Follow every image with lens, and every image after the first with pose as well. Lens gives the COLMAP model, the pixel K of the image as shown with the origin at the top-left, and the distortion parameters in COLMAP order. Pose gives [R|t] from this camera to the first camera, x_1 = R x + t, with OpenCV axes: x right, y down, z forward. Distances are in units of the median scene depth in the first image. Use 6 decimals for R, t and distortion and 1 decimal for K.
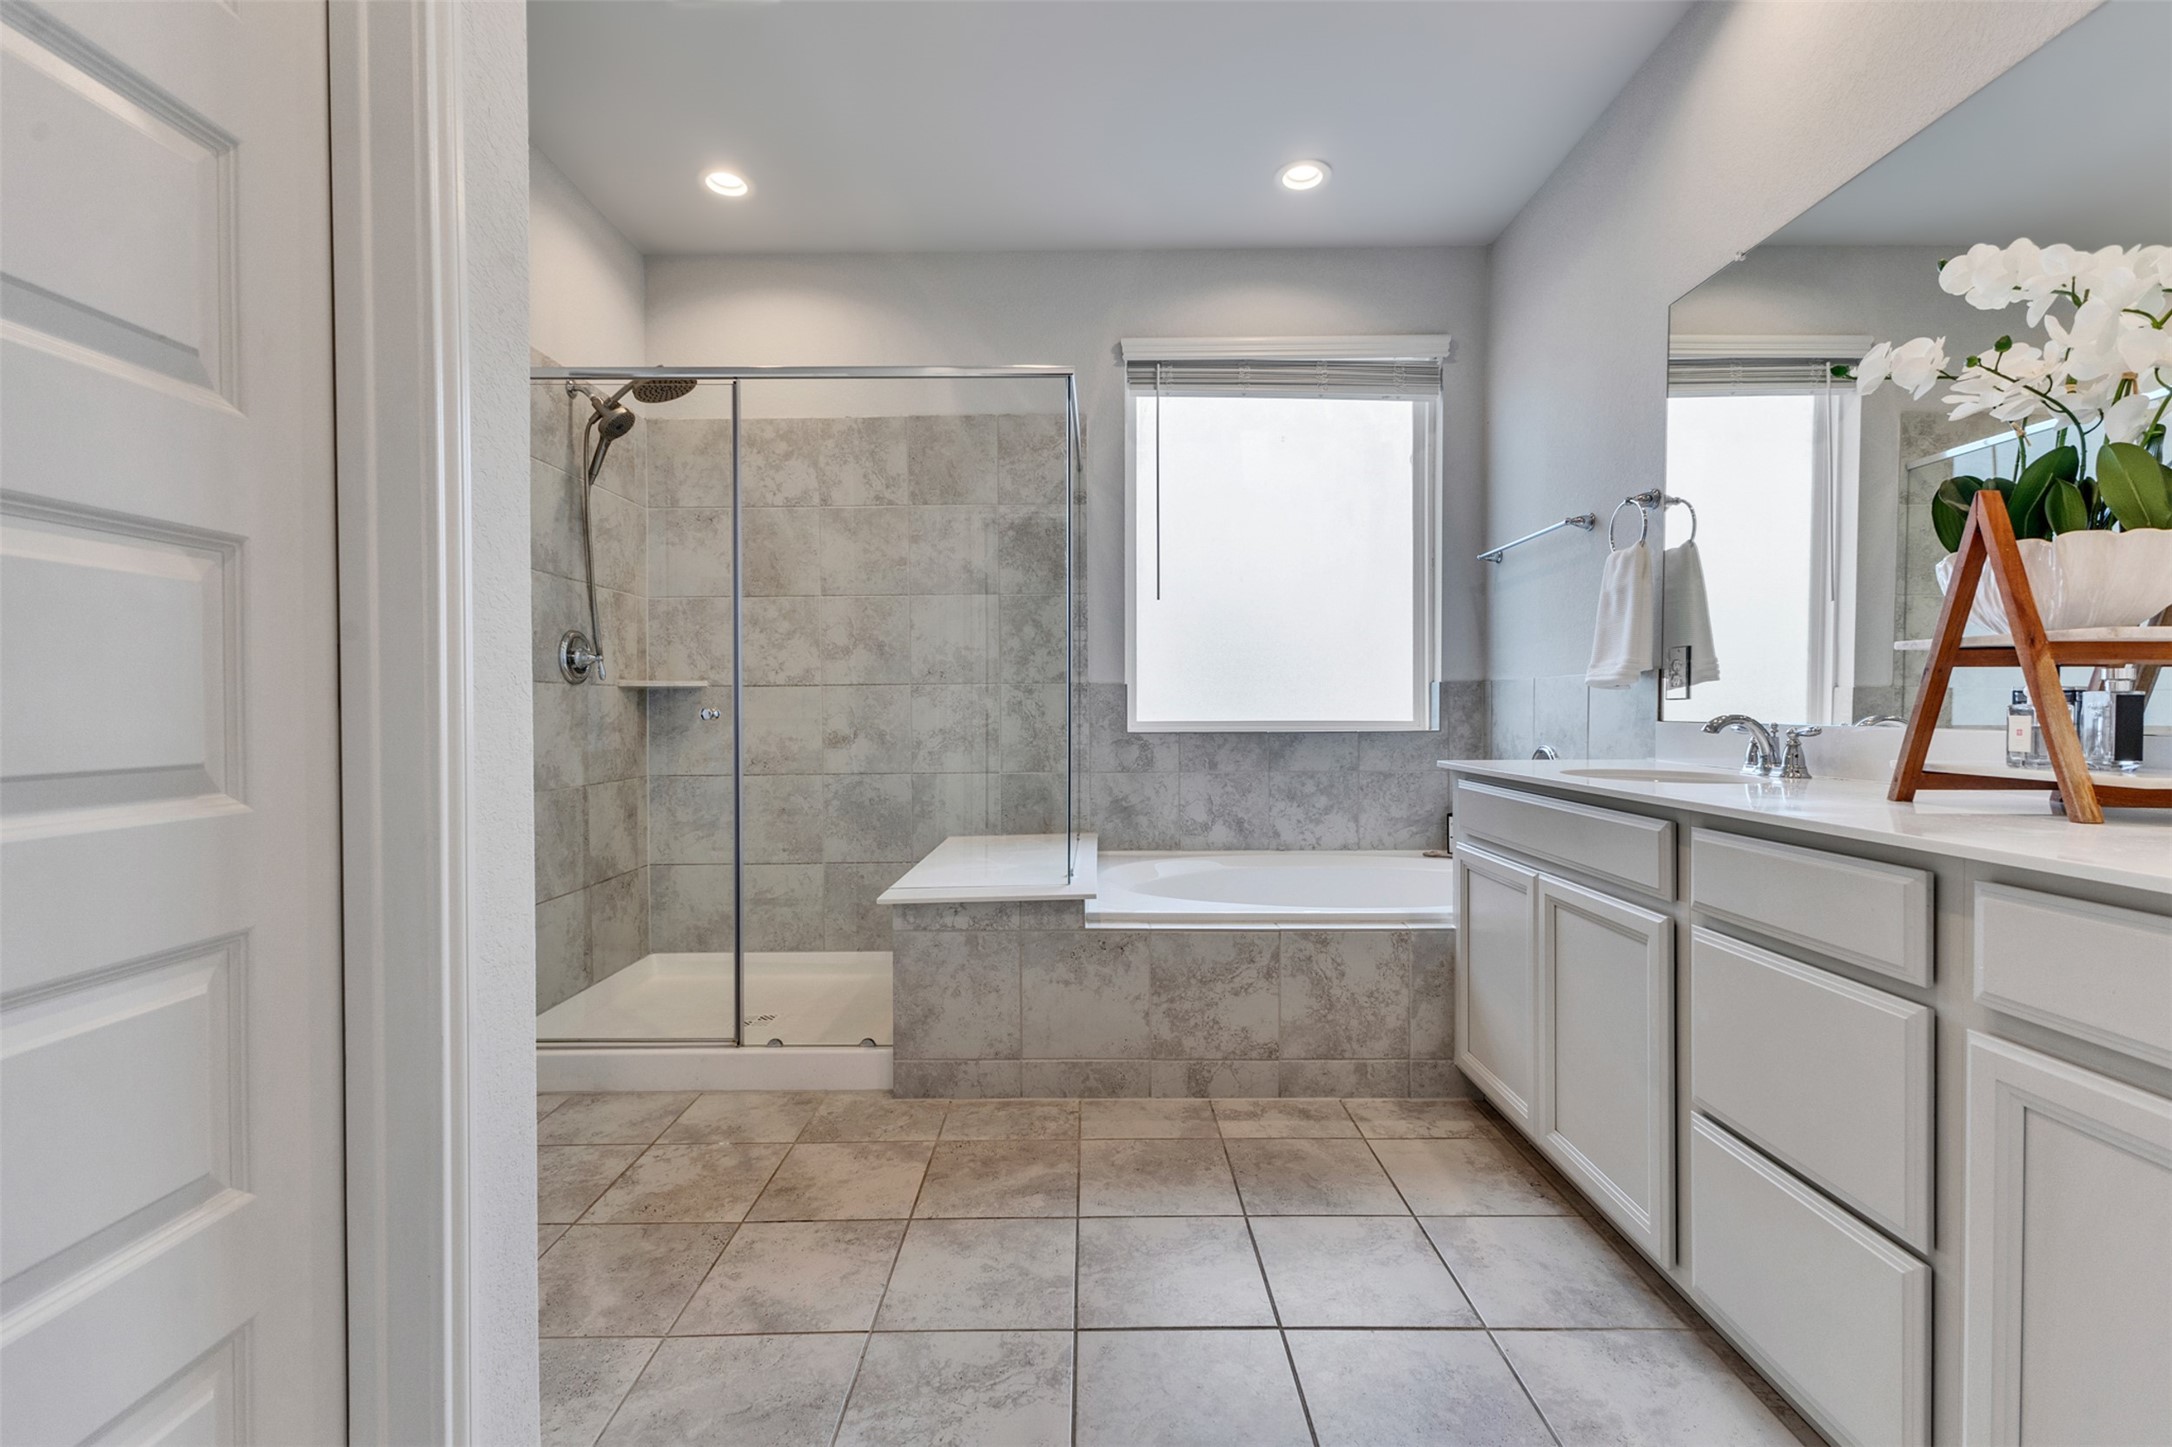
lens RADIAL K [[931.9, 0, 1088.2], [0, 931.9, 720.8], [0, 0, 1]] dist [0.016556, -0.004200]
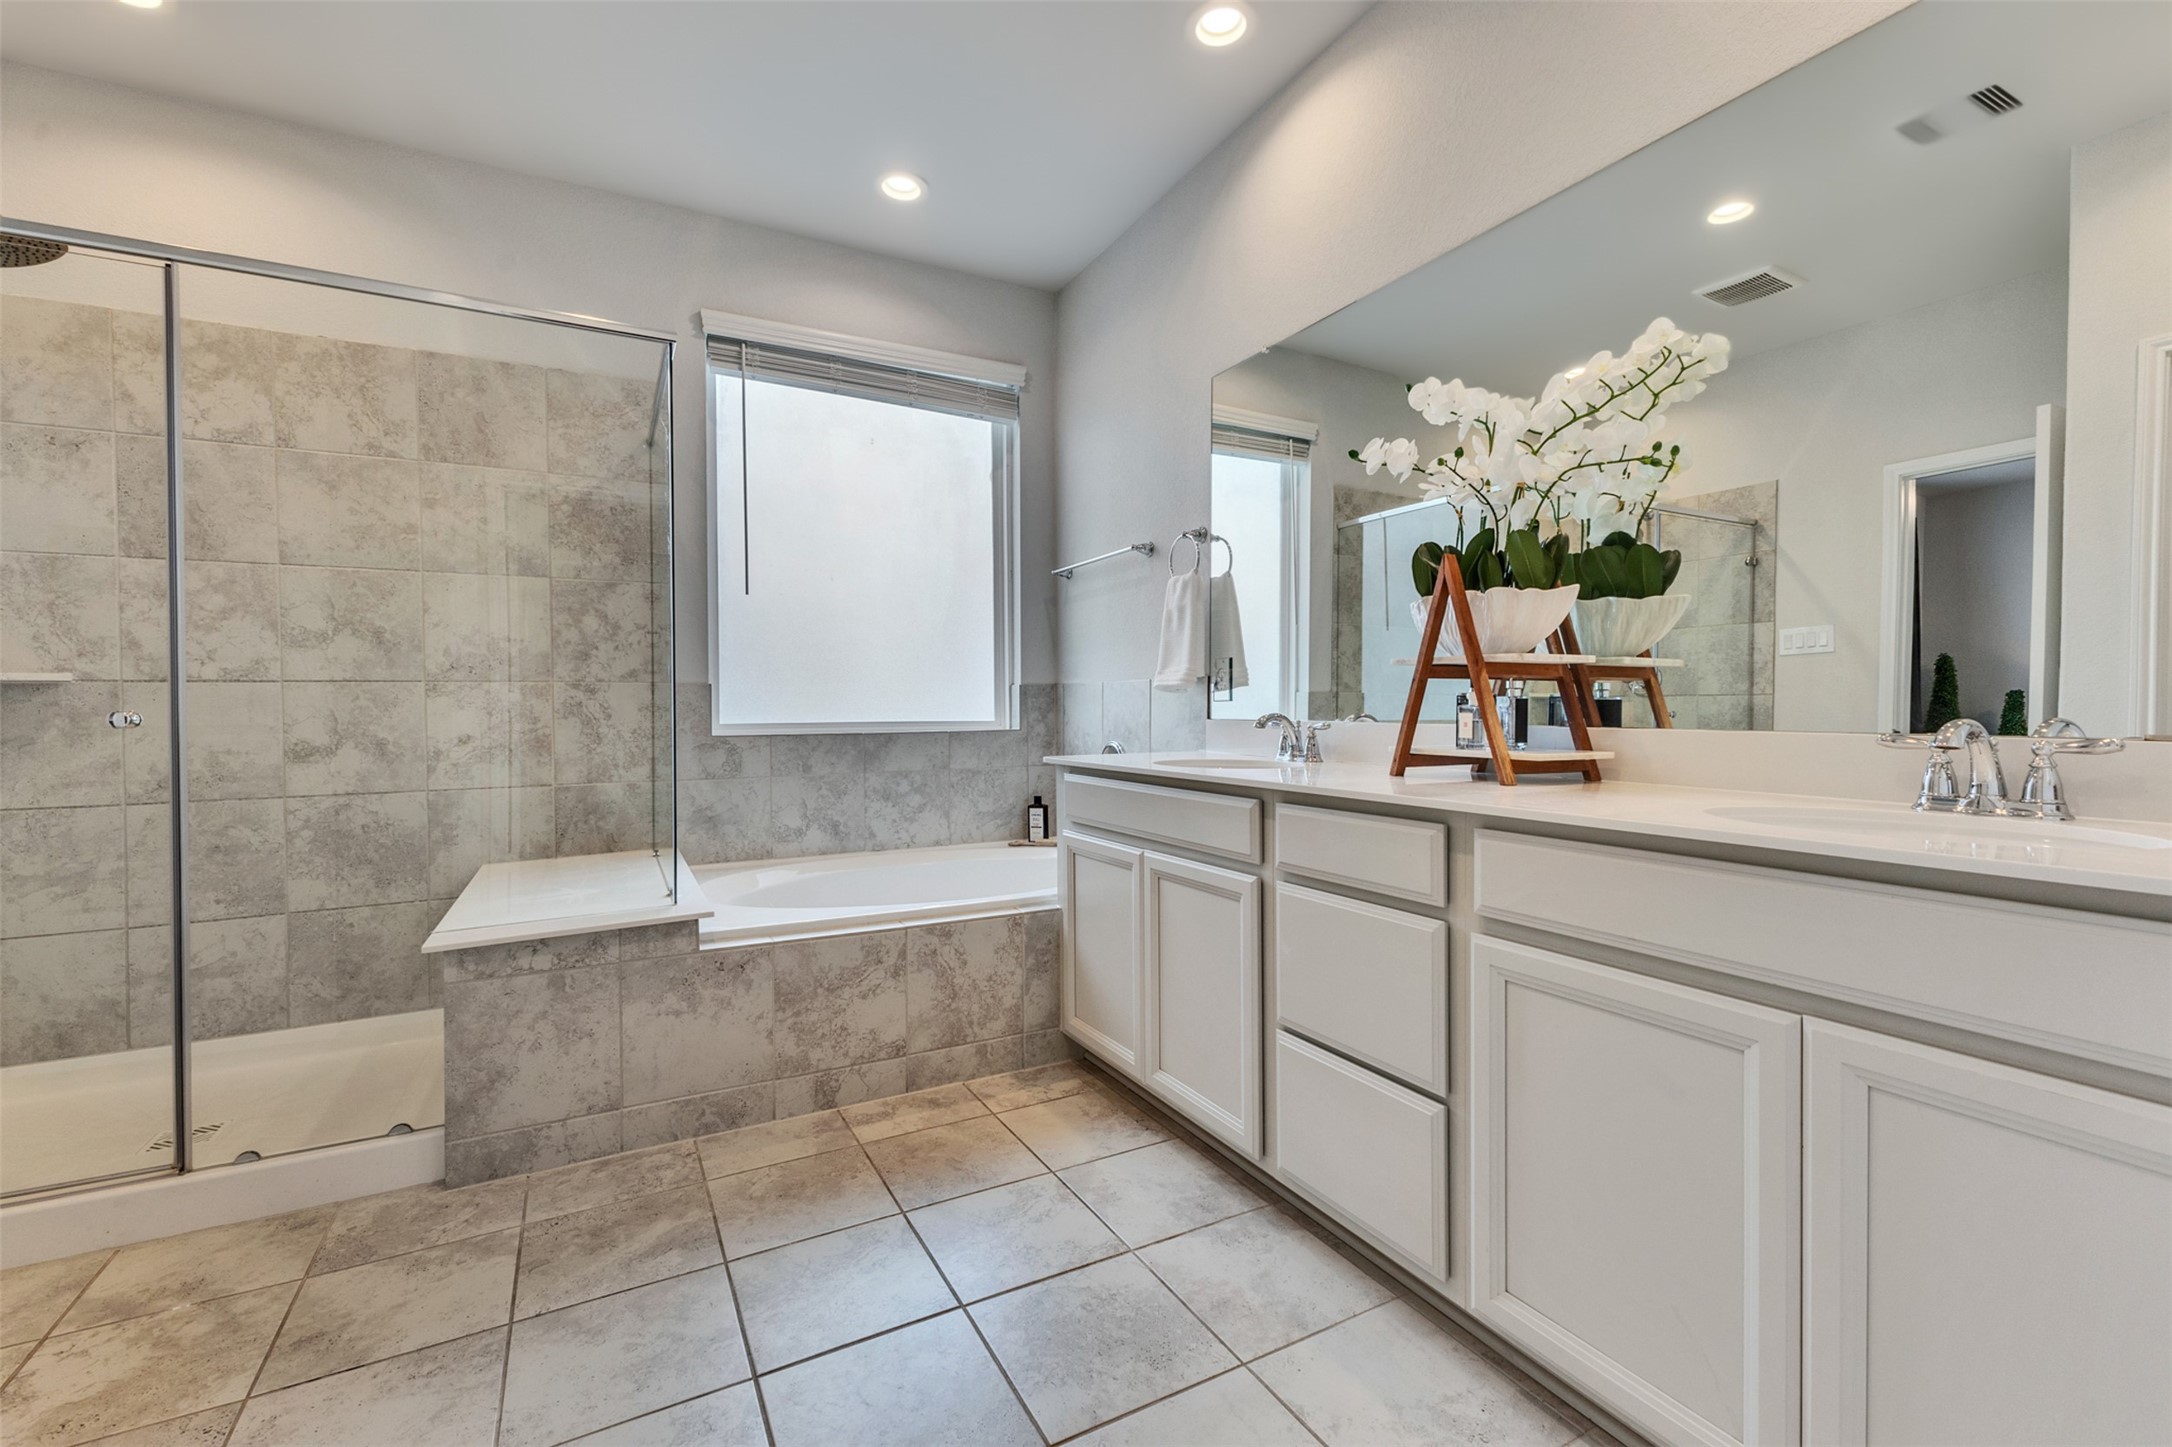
lens RADIAL K [[931.9, 0, 1084.9], [0, 931.9, 721.3], [0, 0, 1]] dist [0.016556, -0.004200]
pose [[0.880115, -0.009040, 0.474674, -0.104017], [0.009414, 0.999954, 0.001589, -0.000391], [-0.474667, 0.003070, 0.880160, 0.013163]]
